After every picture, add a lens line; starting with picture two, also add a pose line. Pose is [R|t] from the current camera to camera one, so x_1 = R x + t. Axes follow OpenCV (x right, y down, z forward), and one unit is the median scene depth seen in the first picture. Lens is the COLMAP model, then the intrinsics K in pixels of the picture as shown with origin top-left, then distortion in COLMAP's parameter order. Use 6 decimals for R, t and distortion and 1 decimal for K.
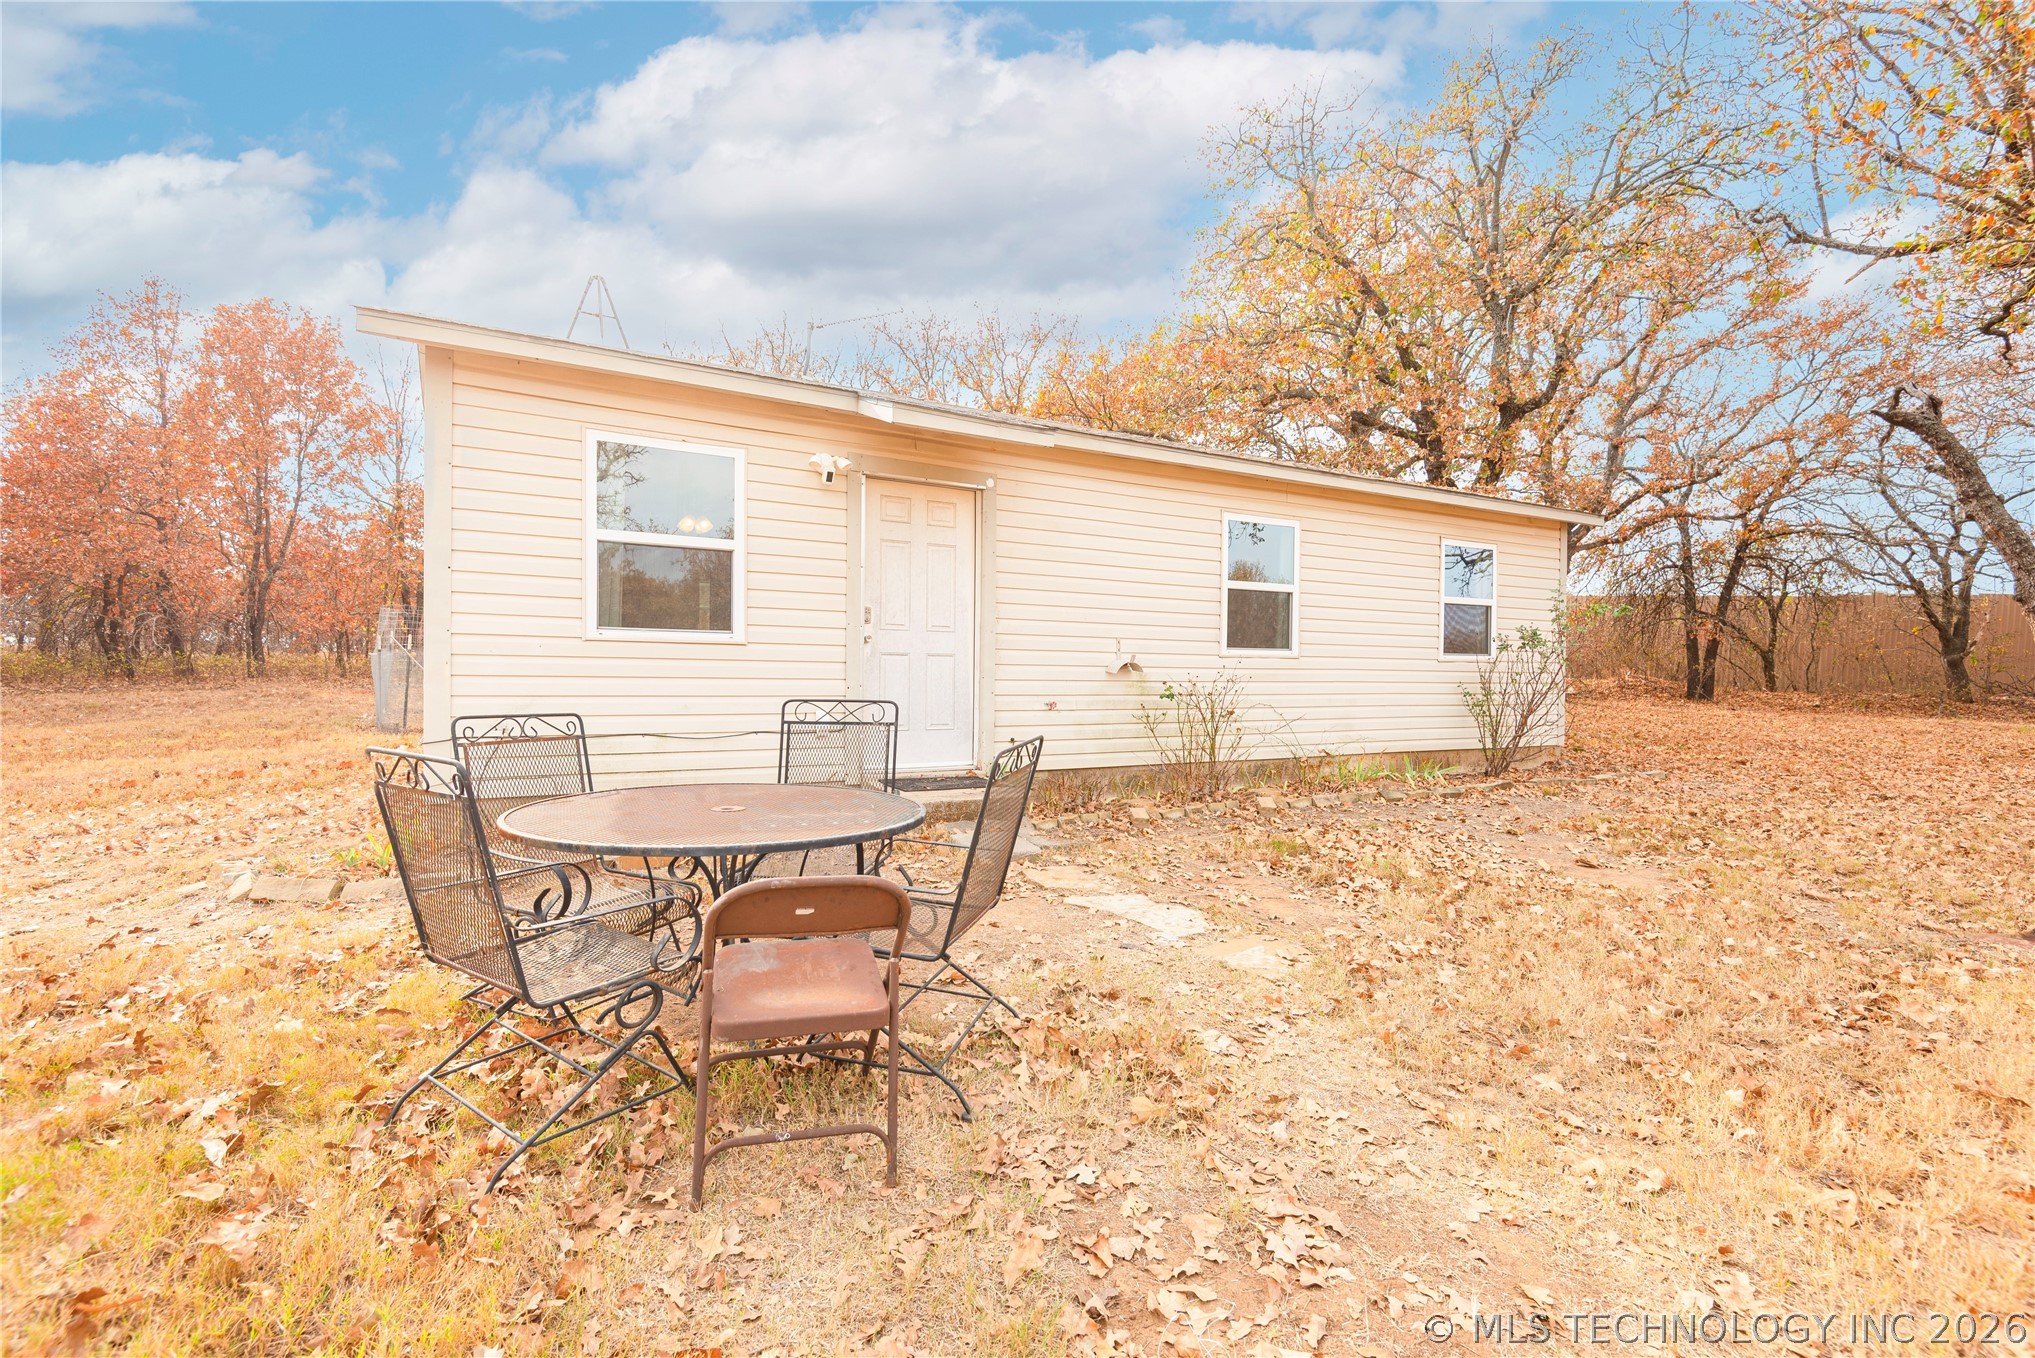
lens RADIAL K [[921.0, 0, 1017.5], [0, 921.0, 679.0], [0, 0, 1]] dist [0.029863, -0.017561]
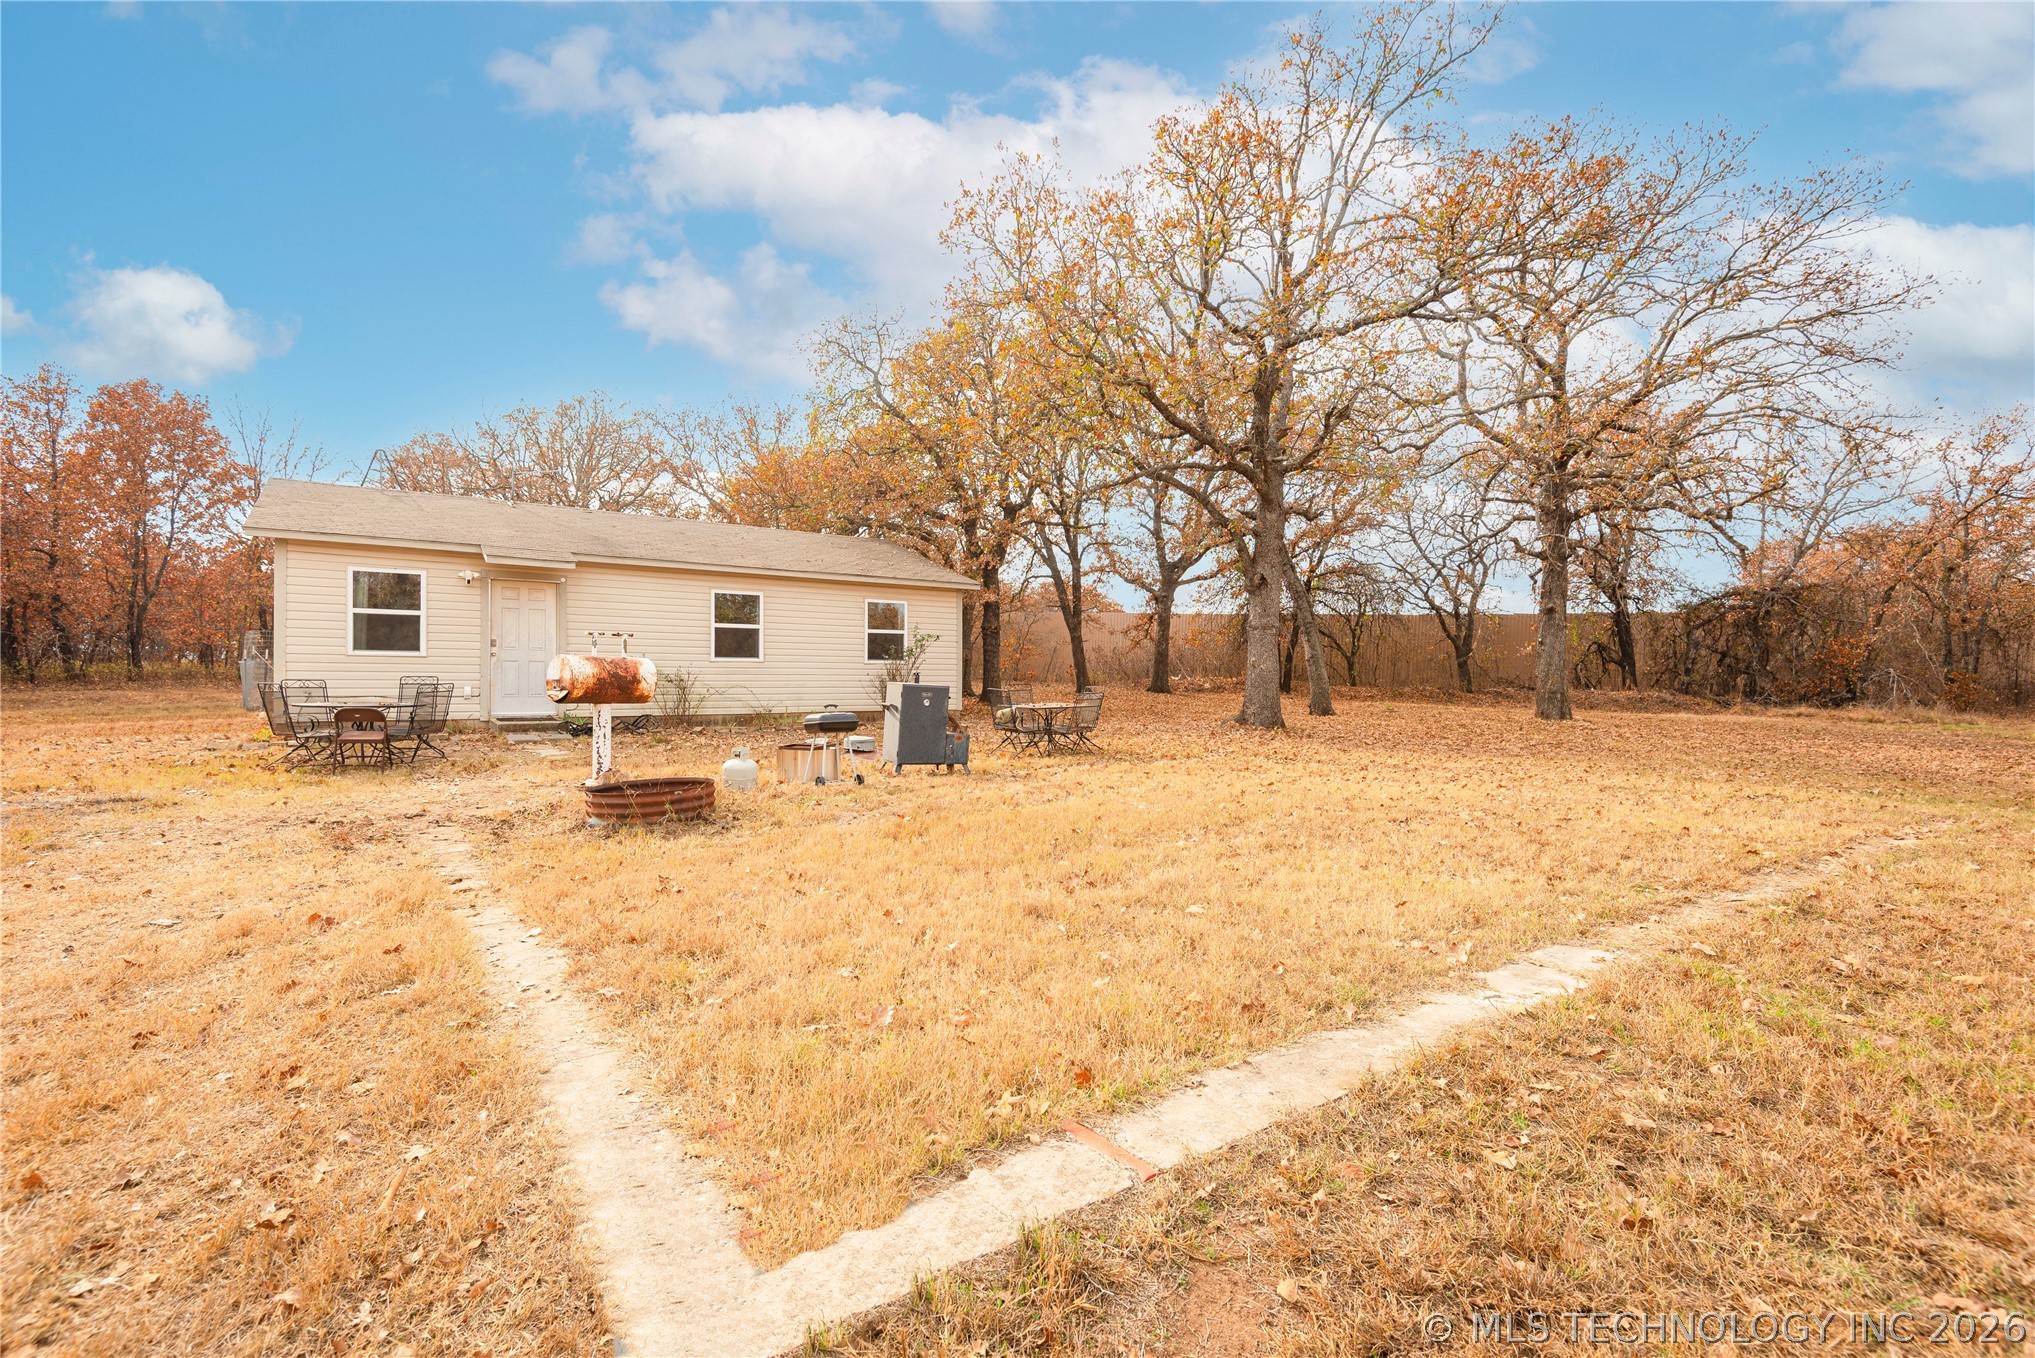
lens RADIAL K [[921.0, 0, 1017.5], [0, 921.0, 679.0], [0, 0, 1]] dist [0.029863, -0.017561]
pose [[0.995084, -0.005675, 0.098872, 0.630014], [0.006346, 0.999959, -0.006477, 0.028156], [-0.098832, 0.007073, 0.995079, -0.963537]]
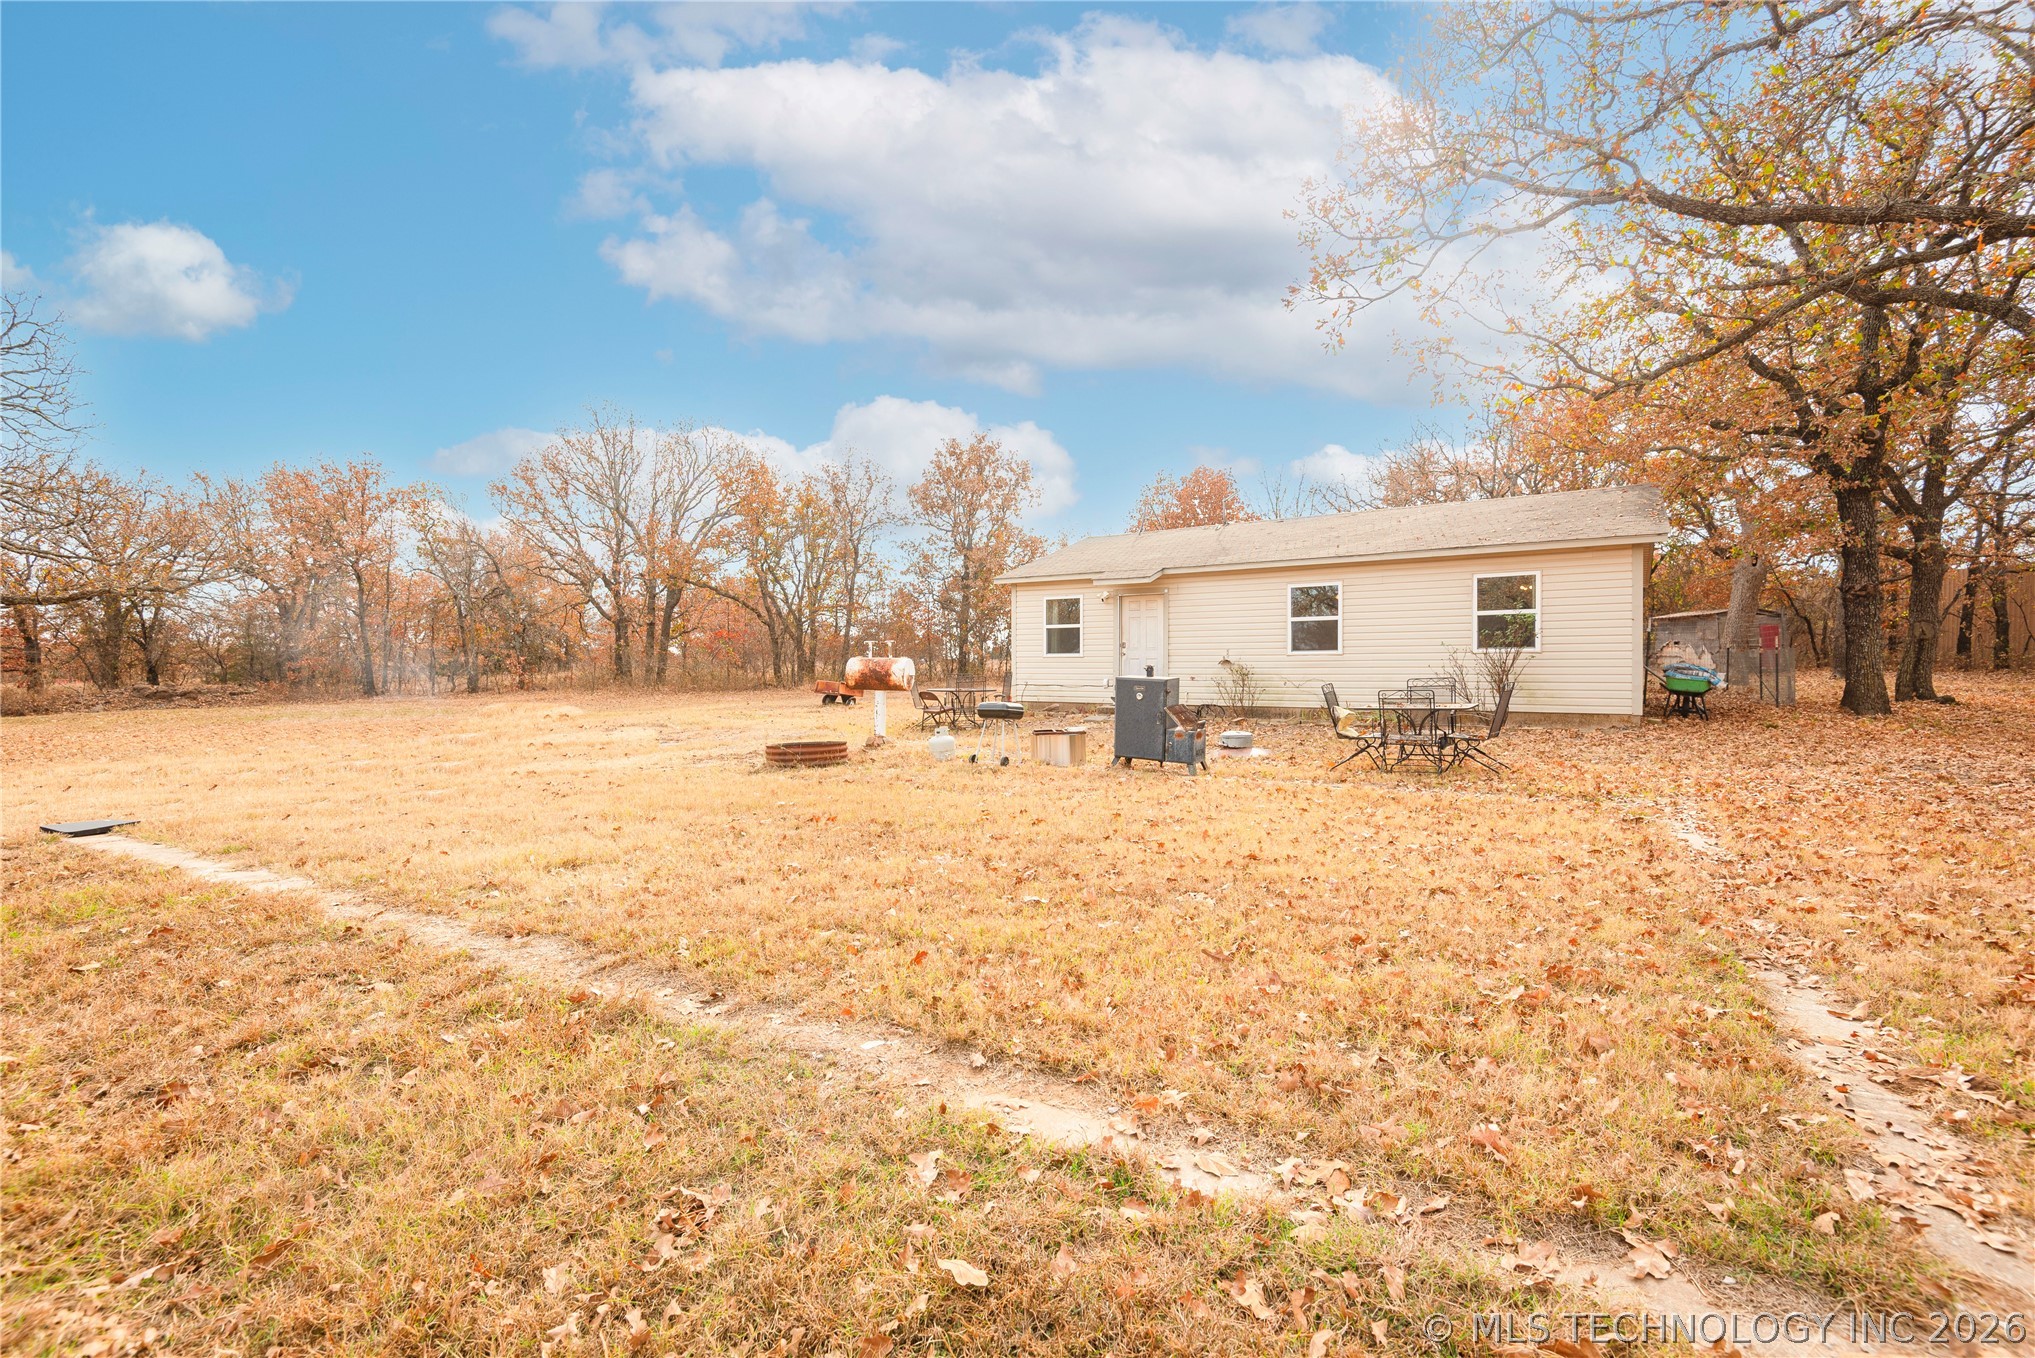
lens RADIAL K [[921.0, 0, 1017.5], [0, 921.0, 679.0], [0, 0, 1]] dist [0.029863, -0.017561]
pose [[0.444025, -0.003399, -0.896008, 1.634783], [-0.001889, 0.999987, -0.004729, 0.034615], [0.896013, 0.003792, 0.444013, -0.391012]]
